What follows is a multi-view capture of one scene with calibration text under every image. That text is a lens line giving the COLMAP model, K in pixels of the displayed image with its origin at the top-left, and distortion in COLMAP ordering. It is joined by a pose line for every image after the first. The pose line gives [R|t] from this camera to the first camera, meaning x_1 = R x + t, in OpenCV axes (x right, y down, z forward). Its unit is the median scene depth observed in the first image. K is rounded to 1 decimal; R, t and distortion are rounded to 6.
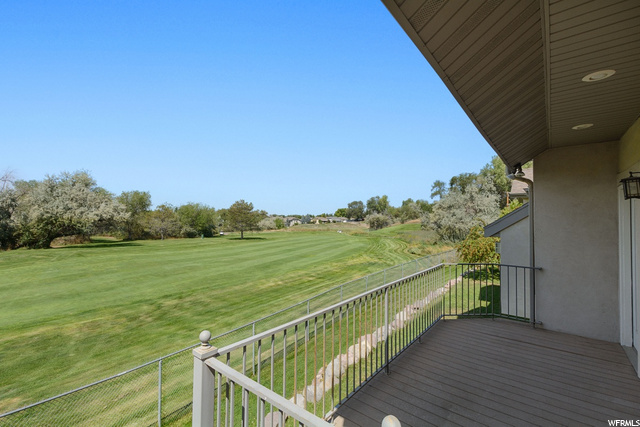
lens RADIAL K [[290.1, 0, 319.7], [0, 290.1, 215.6], [0, 0, 1]] dist [0.024165, -0.005386]
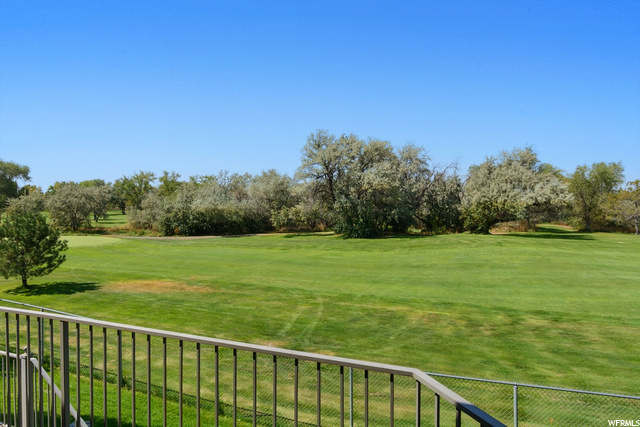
lens RADIAL K [[383.4, 0, 315.4], [0, 383.4, 201.6], [0, 0, 1]] dist [0.015871, 0.000089]
pose [[0.298703, -0.012138, -0.954269, 0.170775], [0.020012, 0.999779, -0.006453, 0.005563], [0.954136, -0.017169, 0.298880, 0.185211]]
